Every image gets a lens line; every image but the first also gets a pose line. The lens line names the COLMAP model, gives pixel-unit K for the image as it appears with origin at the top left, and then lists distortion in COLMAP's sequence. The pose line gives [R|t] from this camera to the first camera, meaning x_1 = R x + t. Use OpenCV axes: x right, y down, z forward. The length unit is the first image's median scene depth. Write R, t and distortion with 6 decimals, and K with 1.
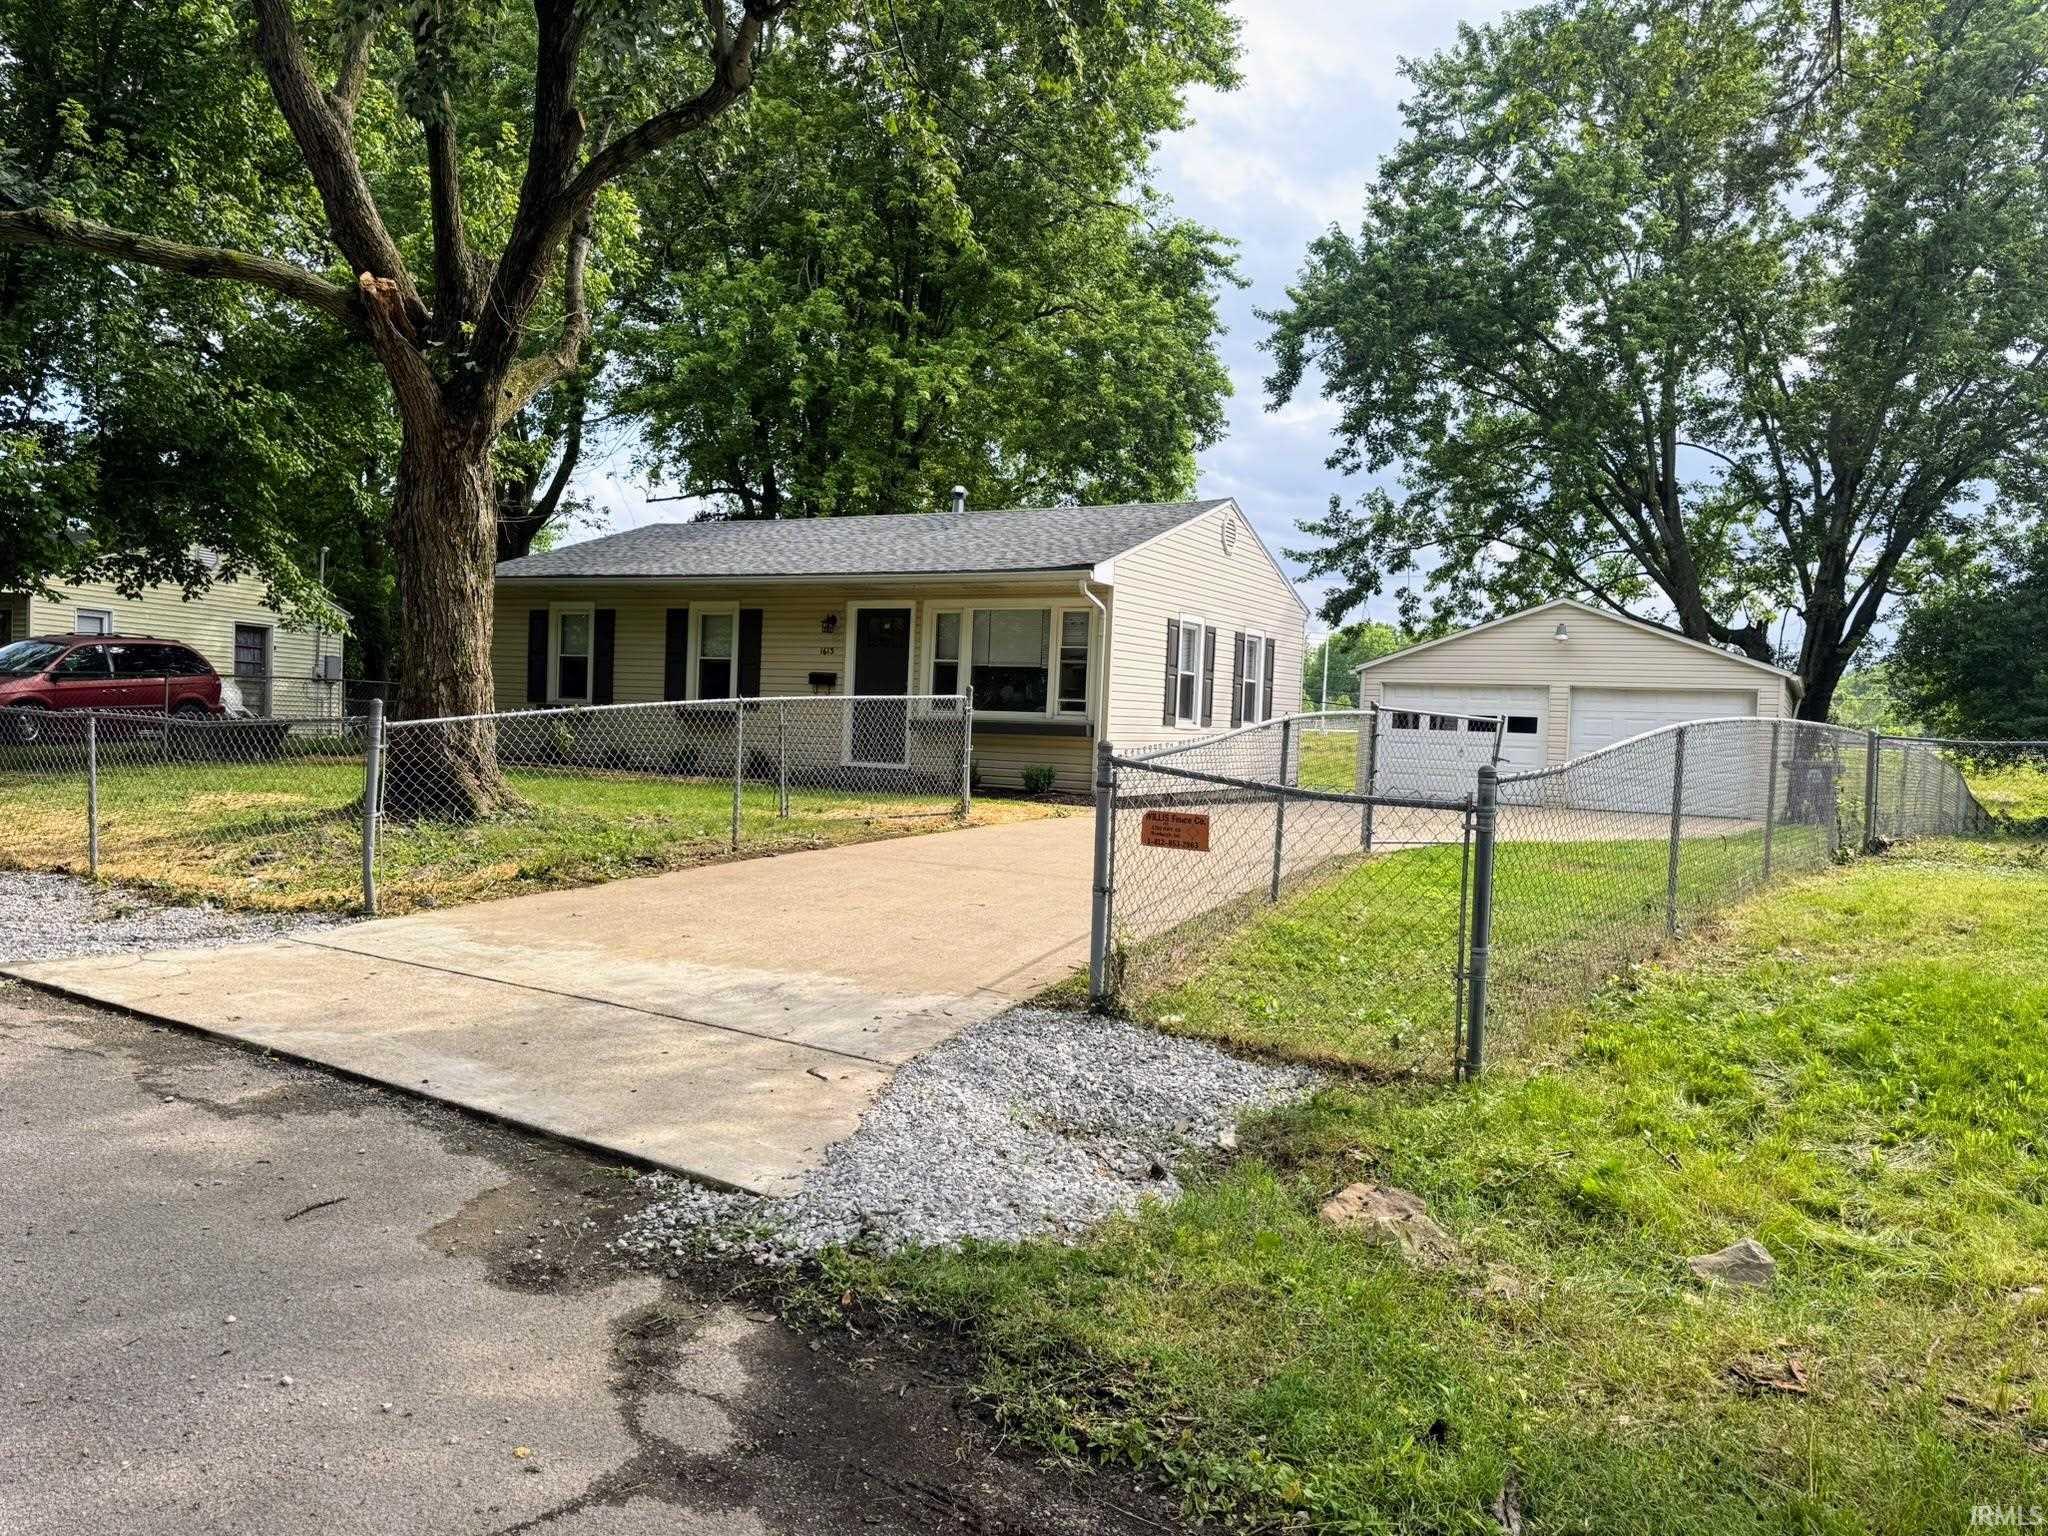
lens RADIAL K [[1422.5, 0, 1029.8], [0, 1422.5, 768.2], [0, 0, 1]] dist [0.143294, -0.290609]
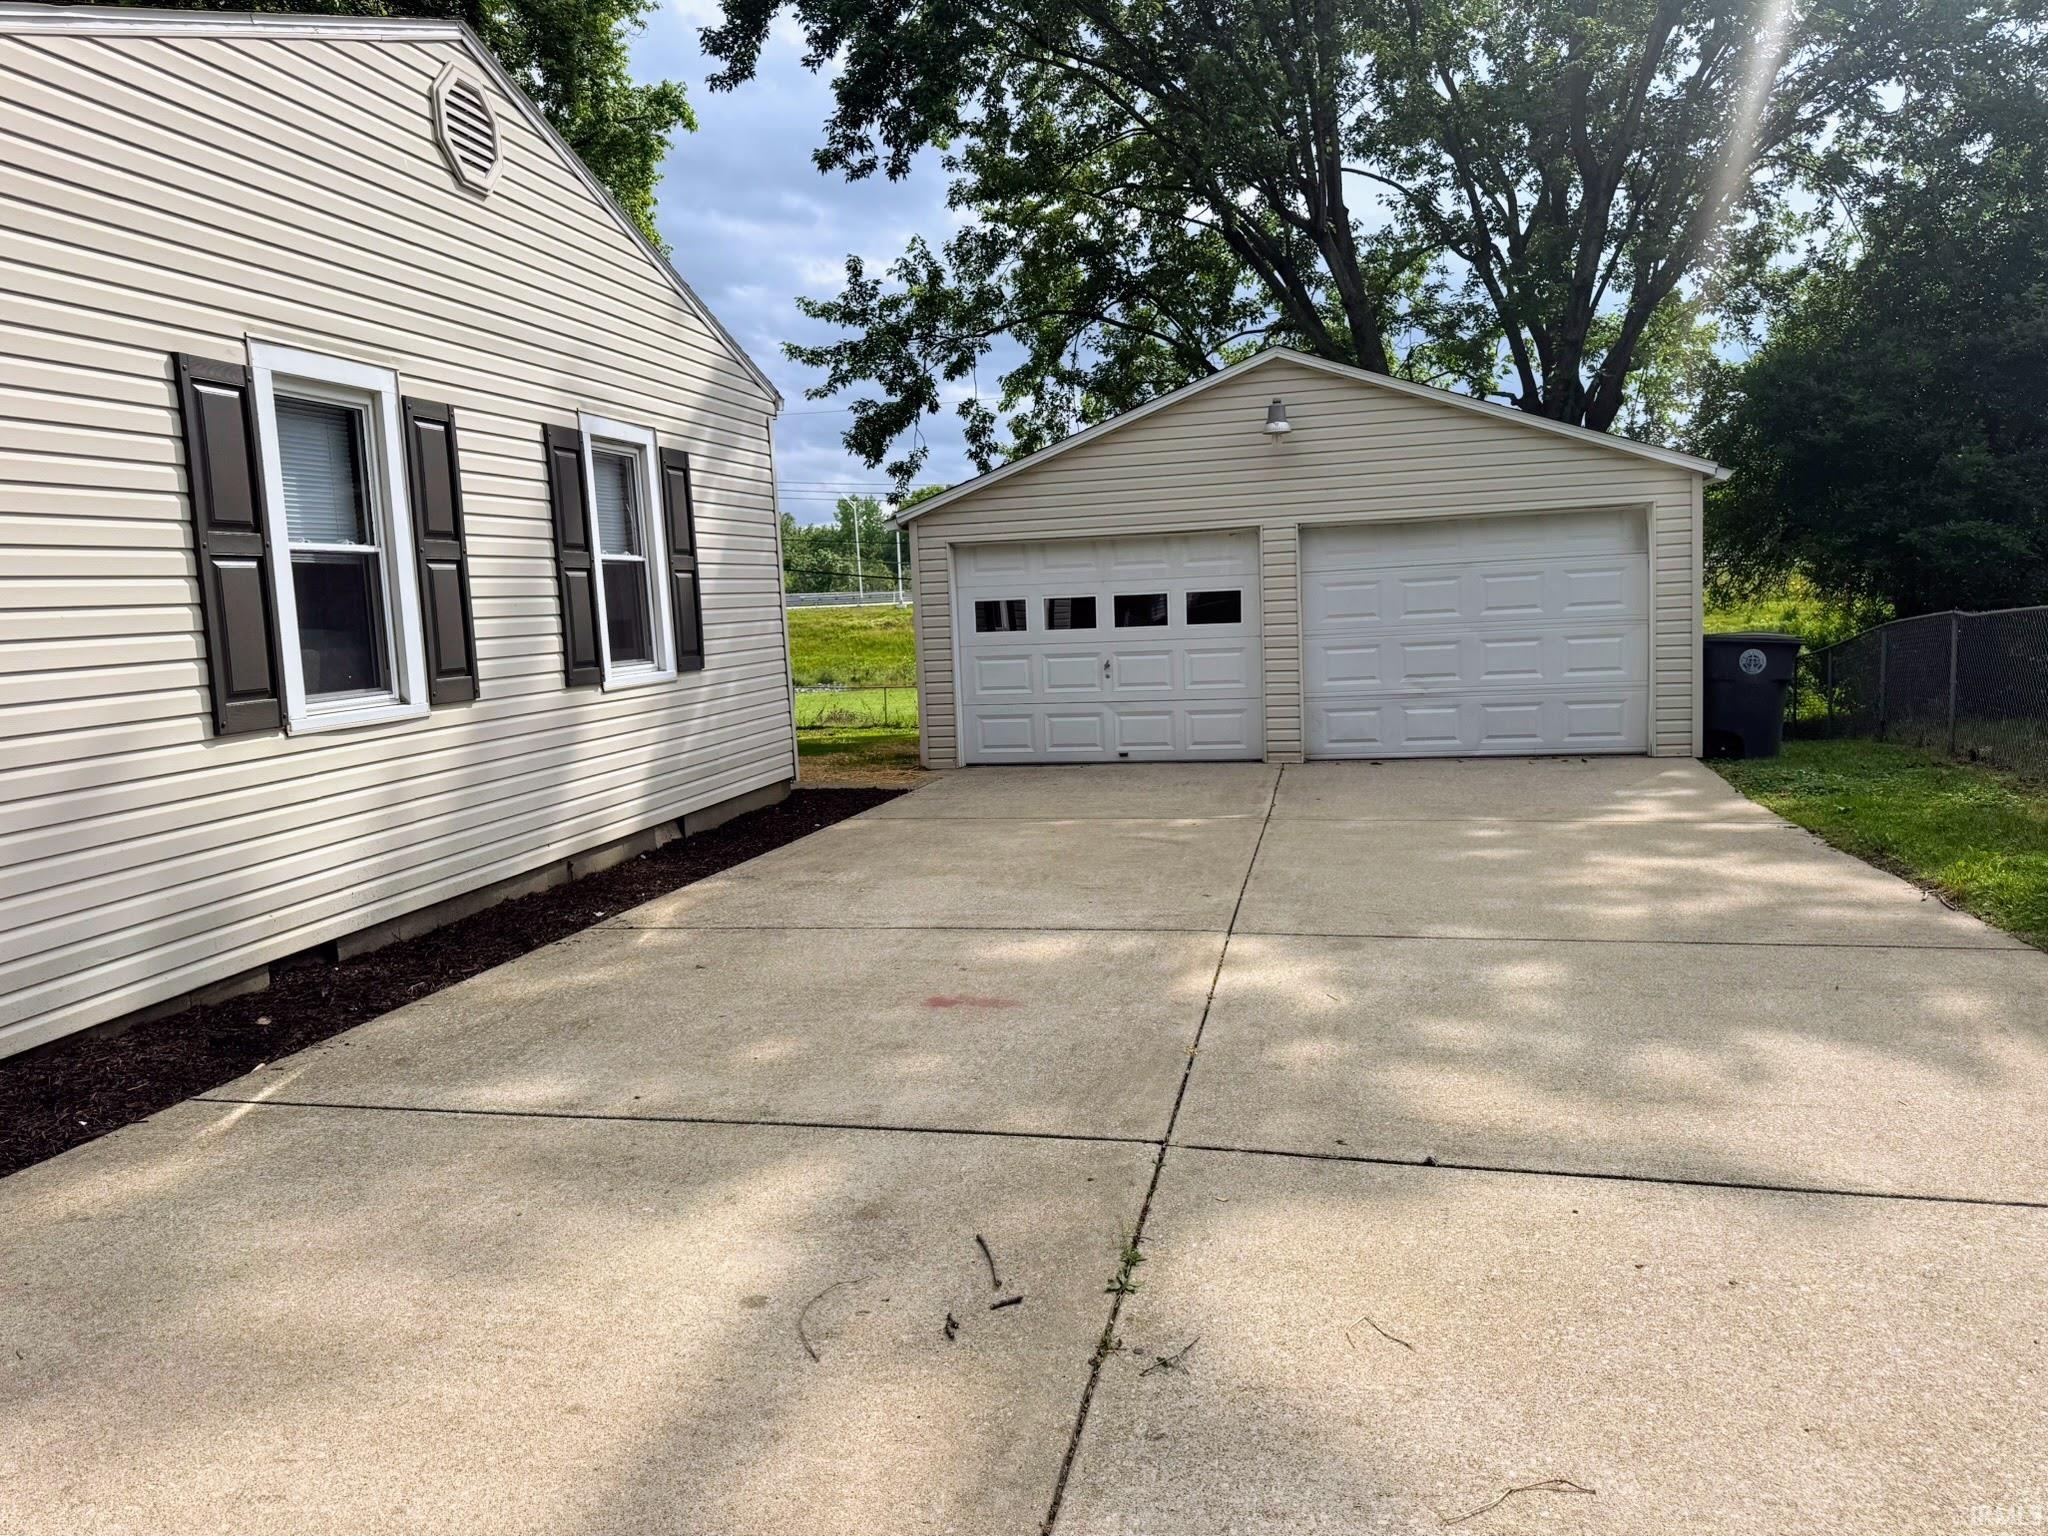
lens RADIAL K [[1422.5, 0, 1029.8], [0, 1422.5, 768.2], [0, 0, 1]] dist [0.143294, -0.290609]
pose [[0.956080, -0.113633, 0.270181, 0.092386], [0.089423, 0.990928, 0.100326, -0.020774], [-0.279130, -0.071760, 0.957568, 0.361375]]
